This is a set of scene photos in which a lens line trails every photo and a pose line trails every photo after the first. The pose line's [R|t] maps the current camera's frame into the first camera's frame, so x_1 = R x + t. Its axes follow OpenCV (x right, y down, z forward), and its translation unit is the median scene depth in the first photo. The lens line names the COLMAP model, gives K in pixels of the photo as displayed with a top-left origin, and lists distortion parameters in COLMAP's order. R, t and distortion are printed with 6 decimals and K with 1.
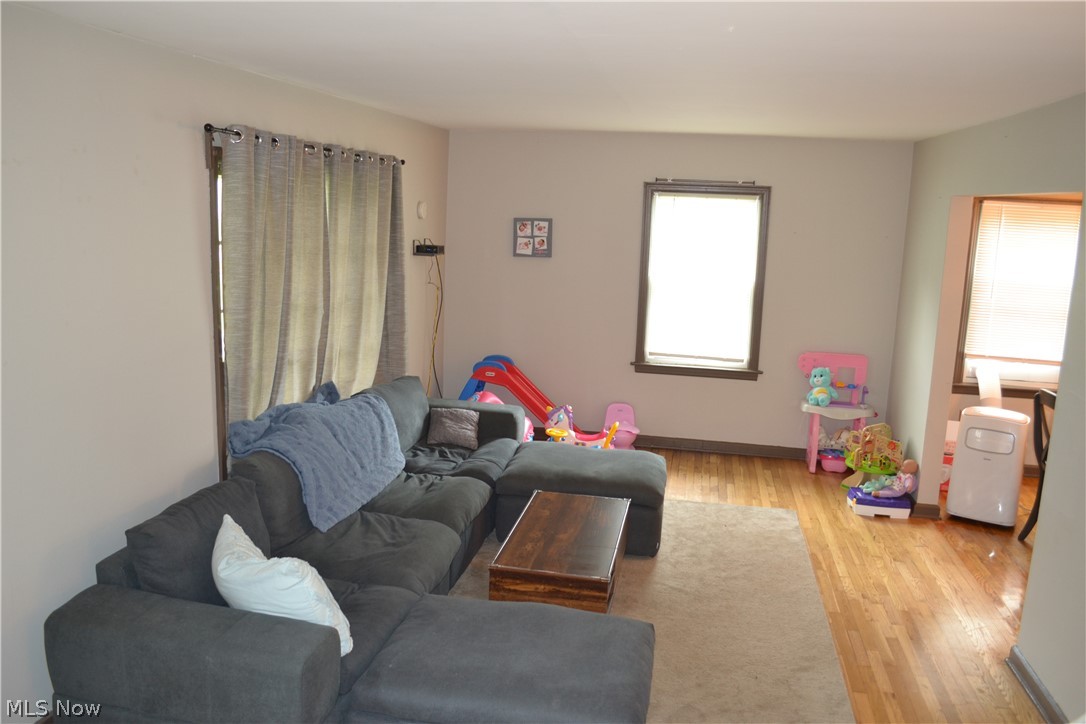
lens RADIAL K [[865.9, 0, 537.0], [0, 865.9, 366.9], [0, 0, 1]] dist [-0.084631, 0.014958]
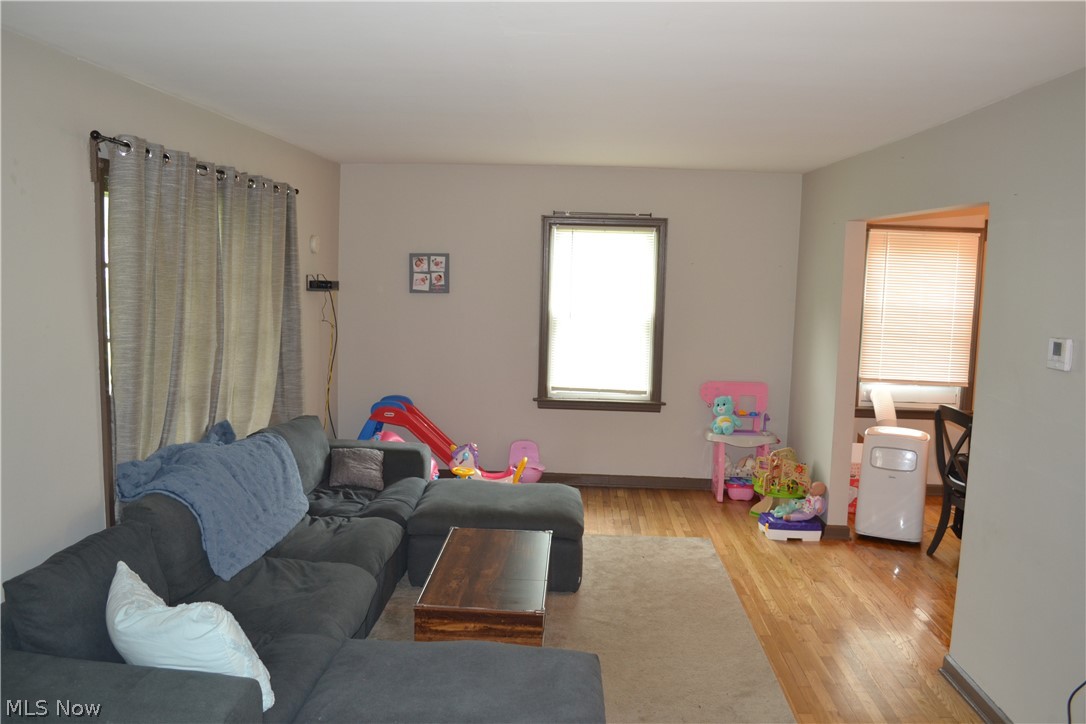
lens RADIAL K [[865.9, 0, 536.8], [0, 865.9, 365.2], [0, 0, 1]] dist [-0.084631, 0.014958]
pose [[0.989761, -0.025935, 0.140356, -0.034230], [0.034788, 0.997532, -0.060997, 0.024301], [-0.138428, 0.065255, 0.988220, 0.038776]]
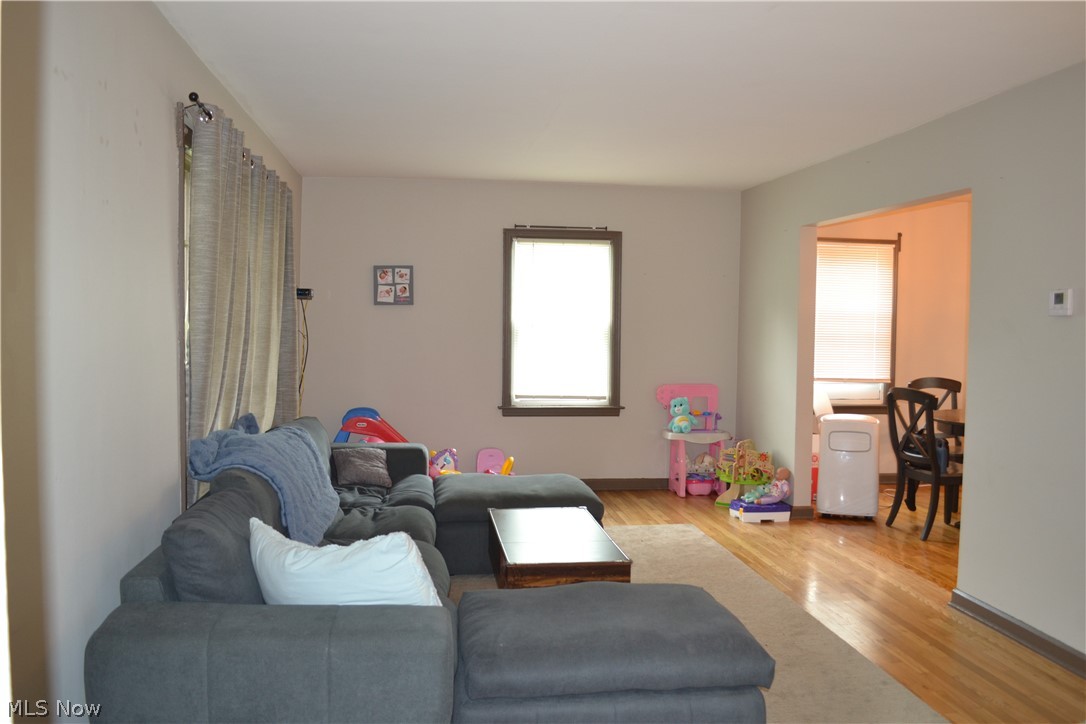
lens RADIAL K [[865.9, 0, 542.2], [0, 865.9, 364.2], [0, 0, 1]] dist [-0.084631, 0.014958]
pose [[0.947252, -0.039990, 0.317986, -0.223762], [0.079604, 0.990450, -0.112573, 0.088033], [-0.310447, 0.131948, 0.941388, 0.049354]]
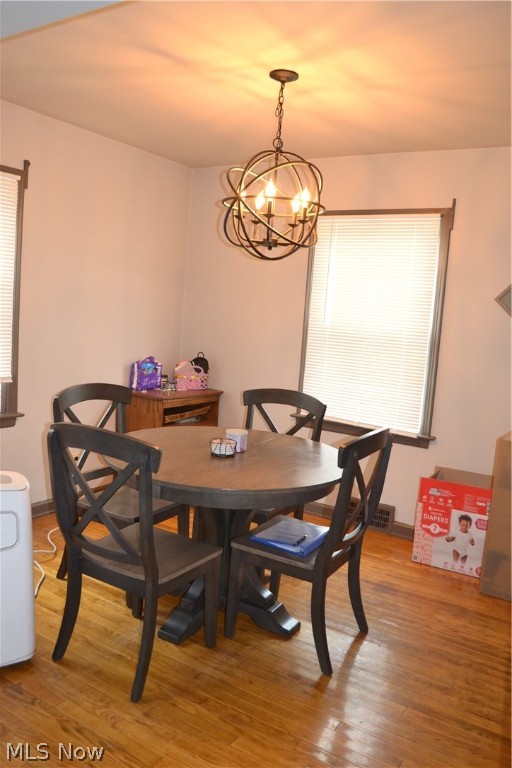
lens RADIAL K [[612.4, 0, 256.2], [0, 612.4, 385.0], [0, 0, 1]] dist [-0.084631, 0.014958]
pose [[0.357713, -0.131627, 0.924509, 0.264768], [0.109780, 0.989079, 0.098344, -0.035837], [-0.927357, 0.066314, 0.368256, 0.736661]]
